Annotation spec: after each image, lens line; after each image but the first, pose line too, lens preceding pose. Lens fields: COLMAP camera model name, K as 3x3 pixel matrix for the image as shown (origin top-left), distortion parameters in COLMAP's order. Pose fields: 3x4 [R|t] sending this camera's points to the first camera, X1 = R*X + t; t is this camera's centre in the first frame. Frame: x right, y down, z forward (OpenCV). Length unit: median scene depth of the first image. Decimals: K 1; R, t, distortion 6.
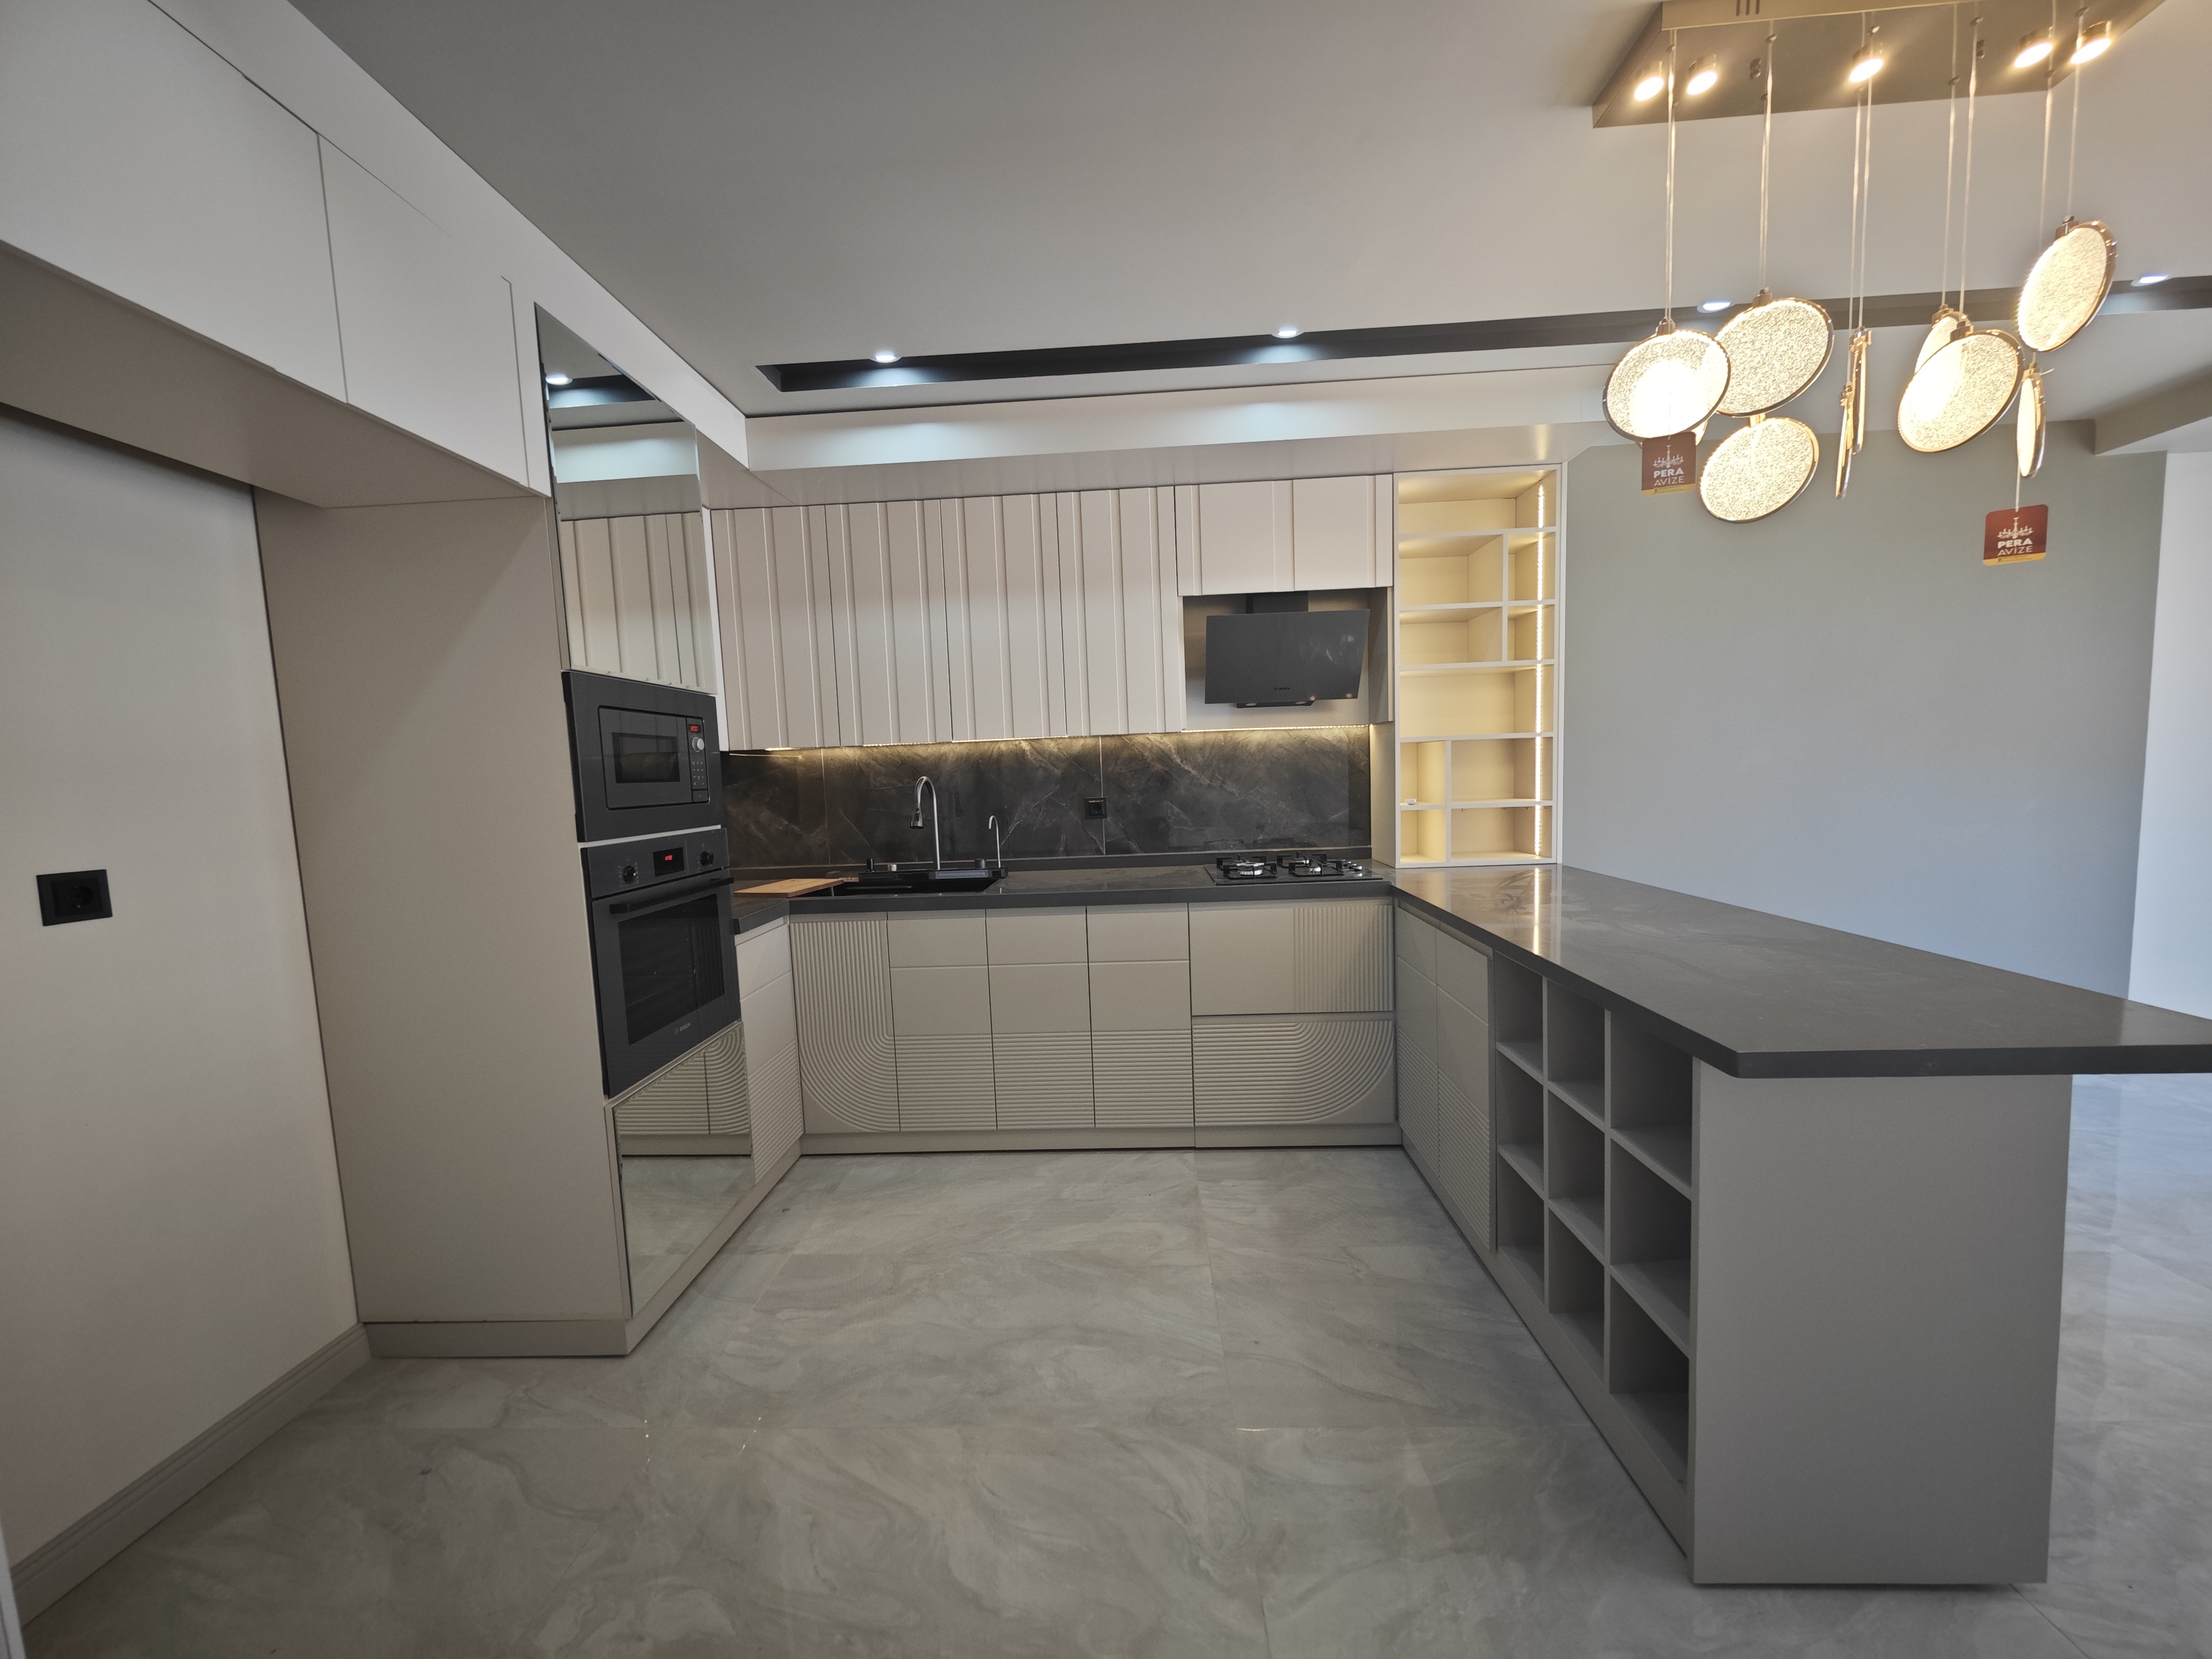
lens RADIAL K [[783.5, 0, 1107.6], [0, 783.5, 831.7], [0, 0, 1]] dist [-0.000948, 0.000515]
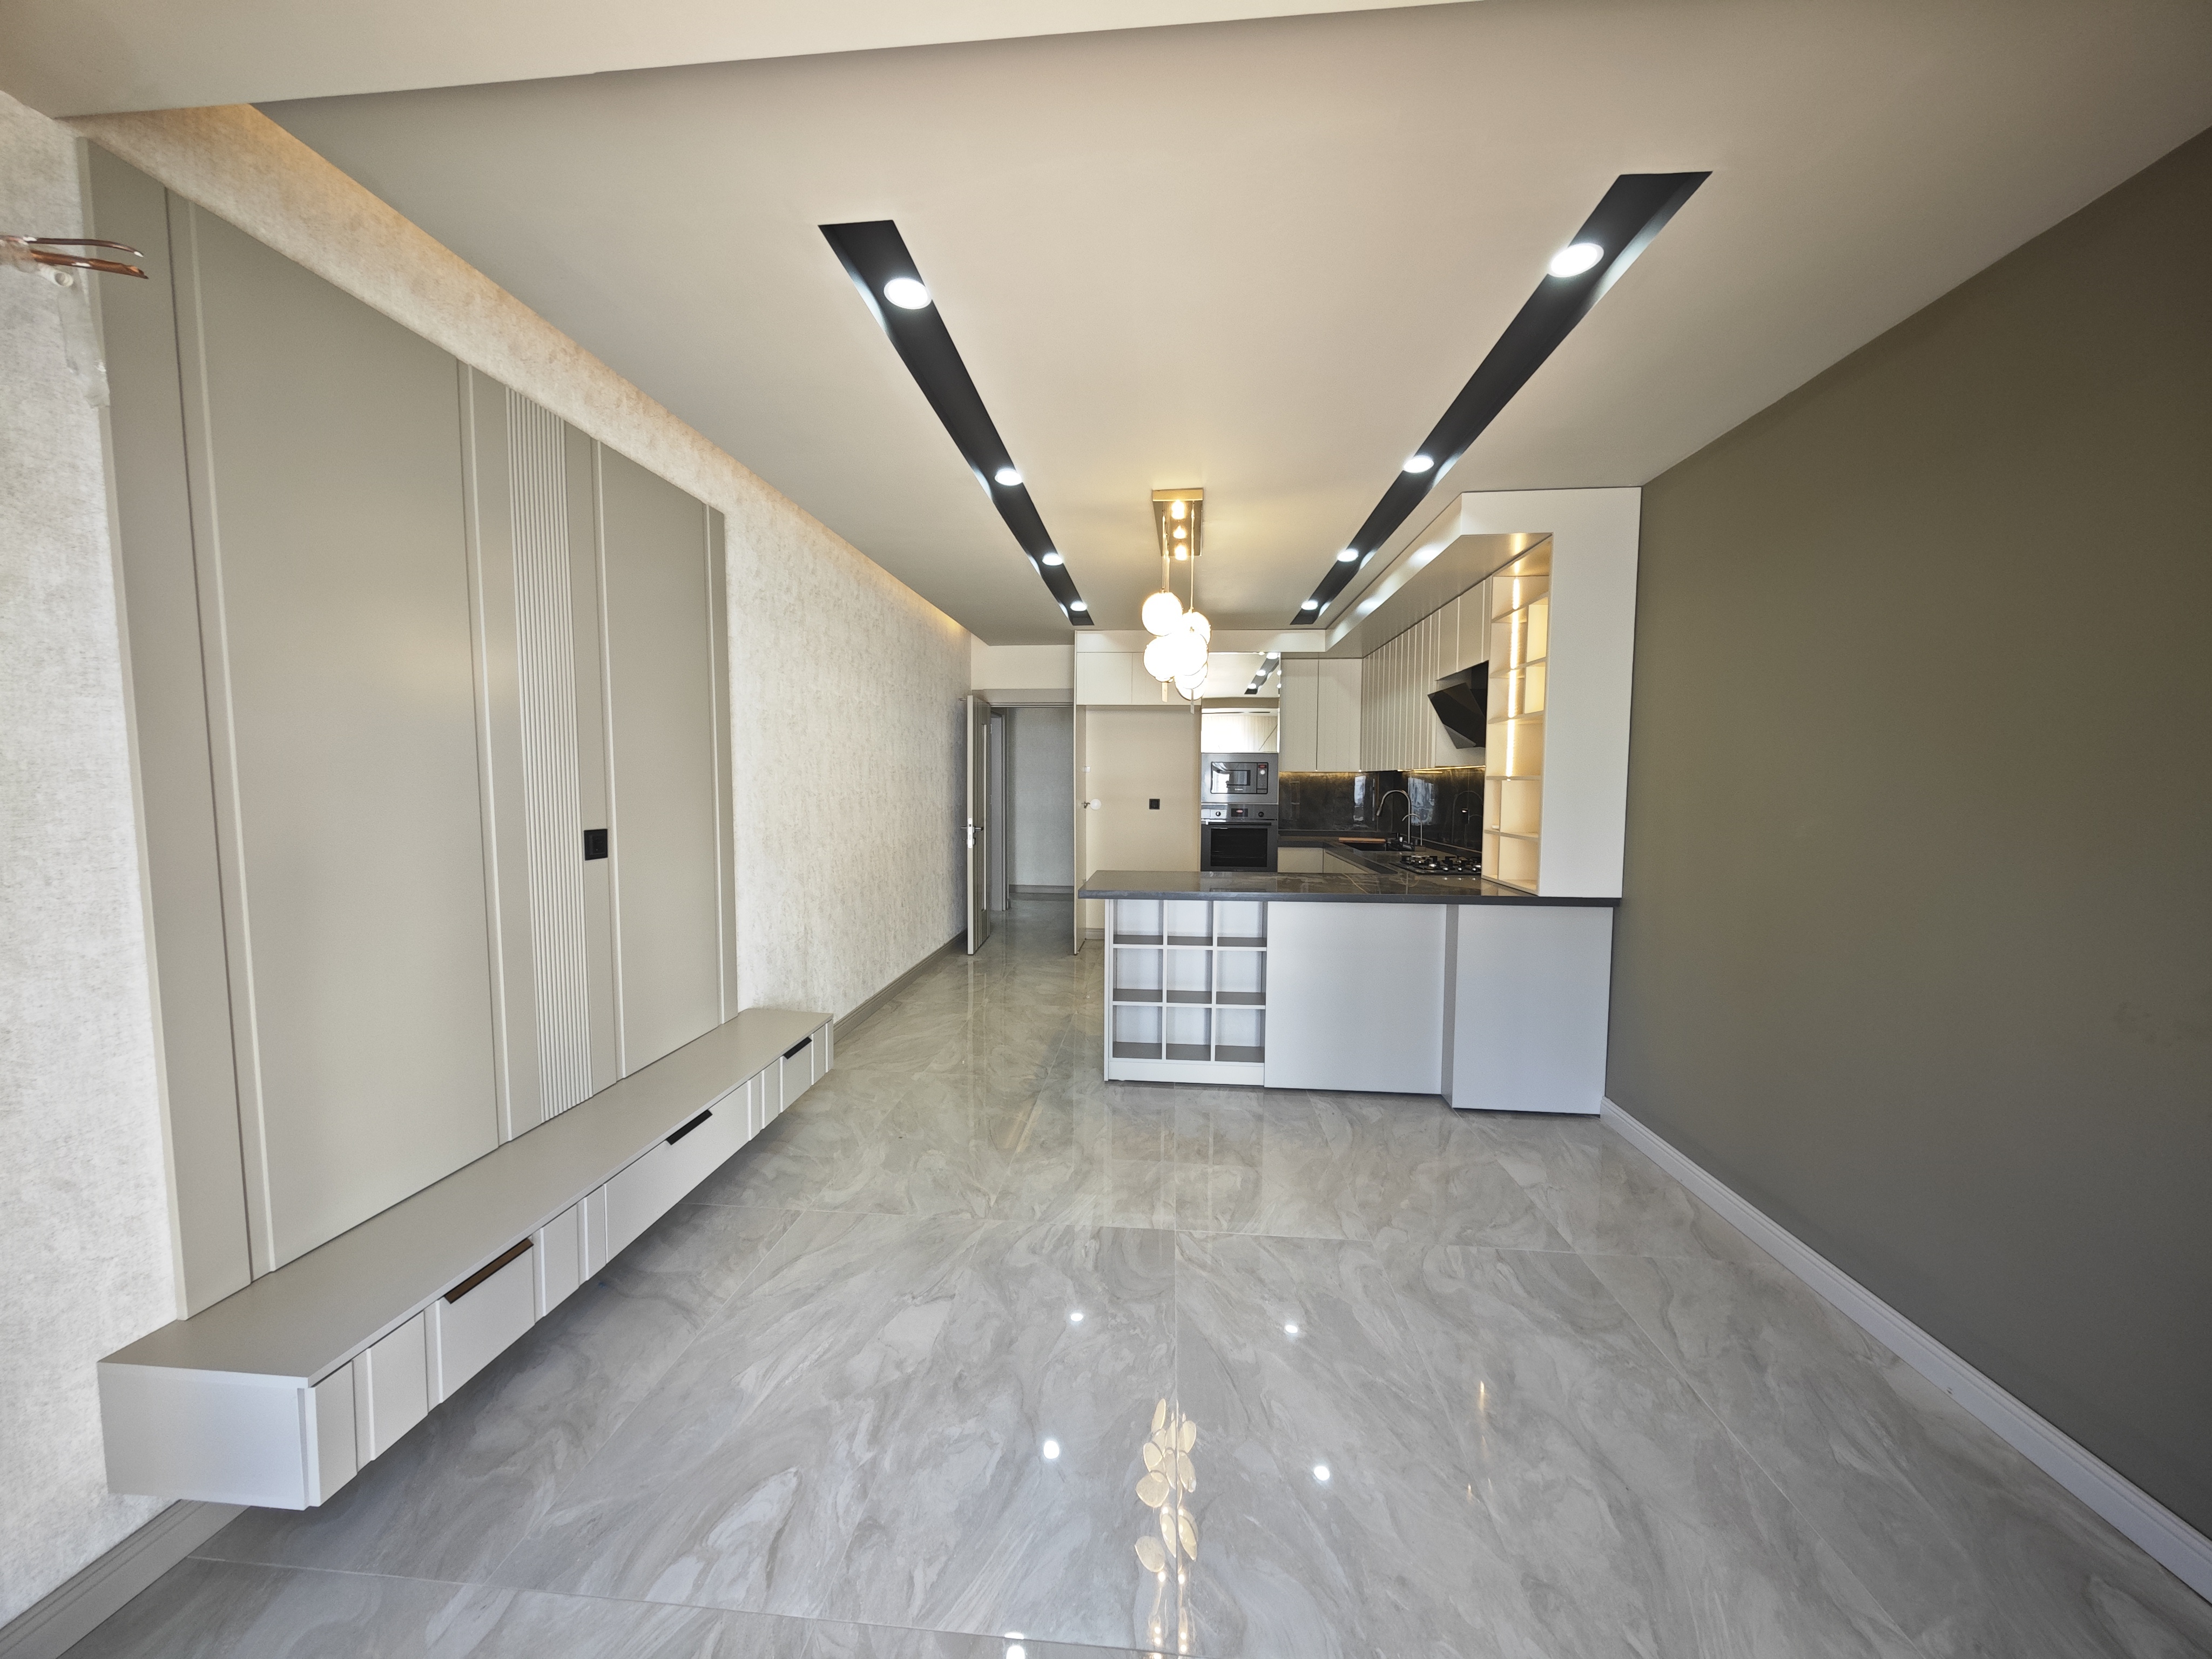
lens RADIAL K [[783.5, 0, 1102.3], [0, 783.5, 825.7], [0, 0, 1]] dist [-0.000948, 0.000515]
pose [[-0.054538, 0.094670, -0.994014, 1.729178], [-0.083205, 0.991602, 0.099006, -0.117131], [0.995039, 0.088106, -0.046203, 0.450597]]
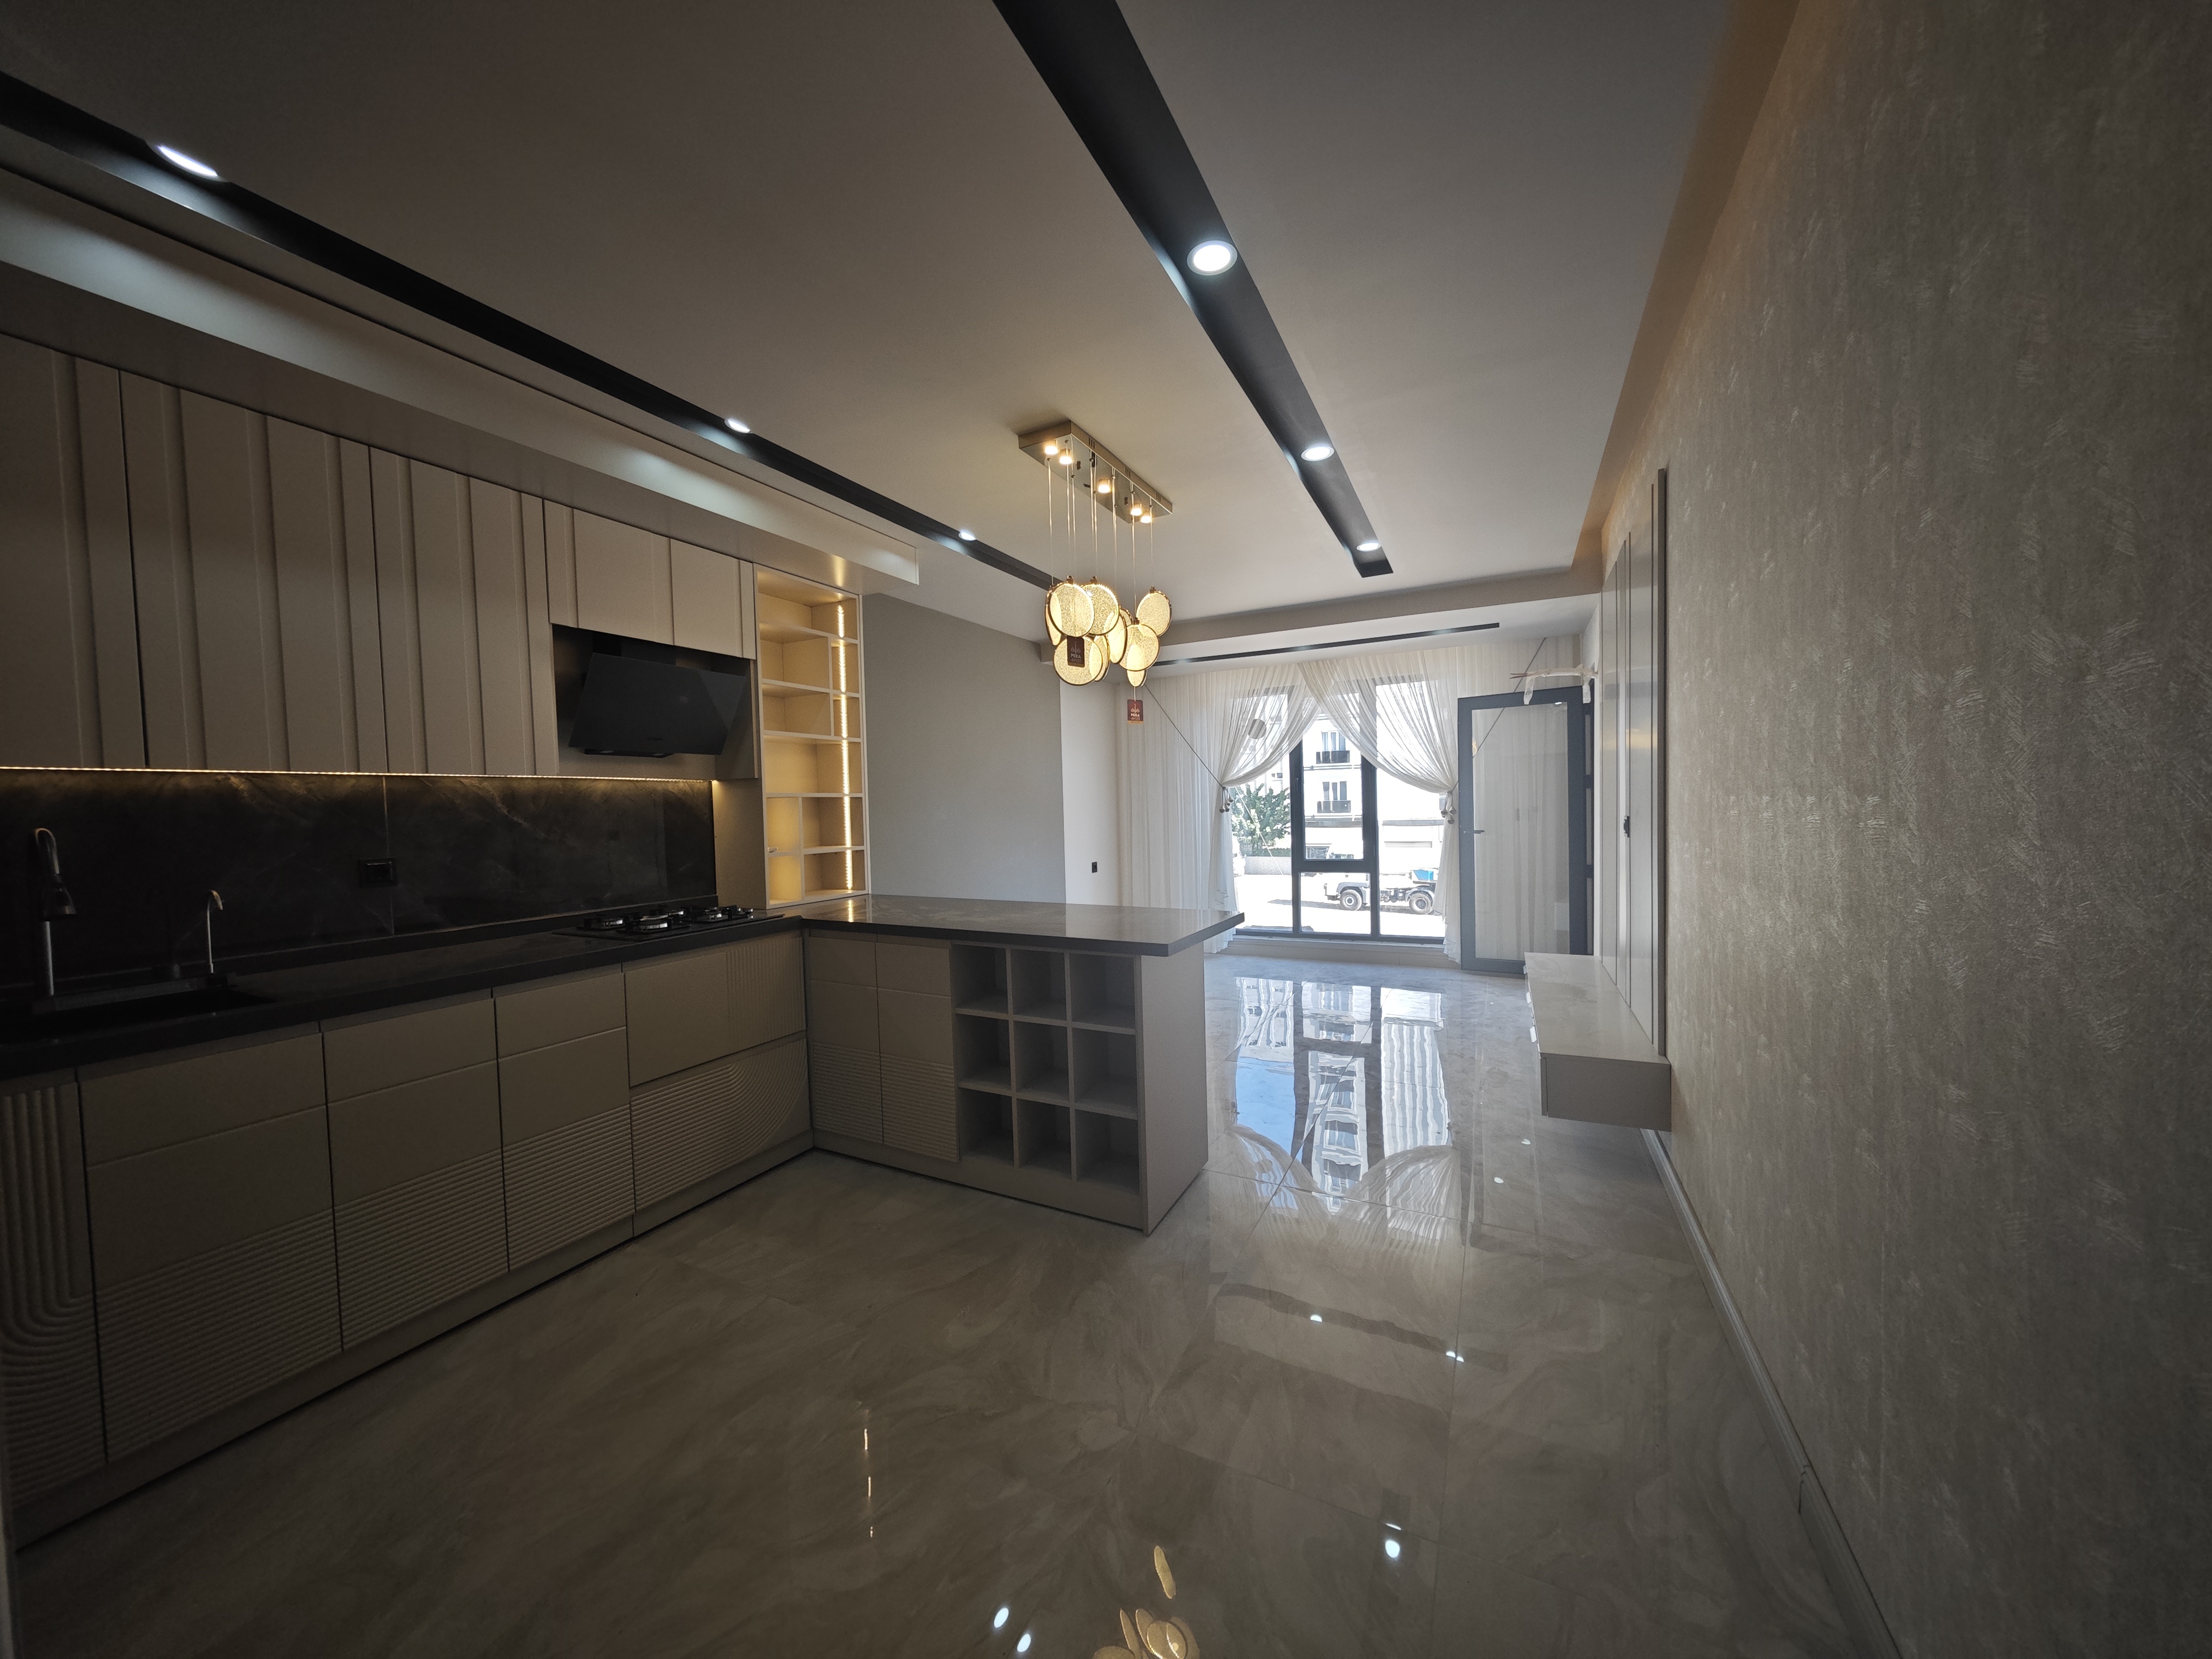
lens RADIAL K [[783.5, 0, 1110.0], [0, 783.5, 829.7], [0, 0, 1]] dist [-0.000948, 0.000515]
pose [[0.418302, -0.001758, 0.908306, -0.454488], [0.081879, 0.996000, -0.035781, 0.013912], [-0.904610, 0.089339, 0.416773, 0.086478]]
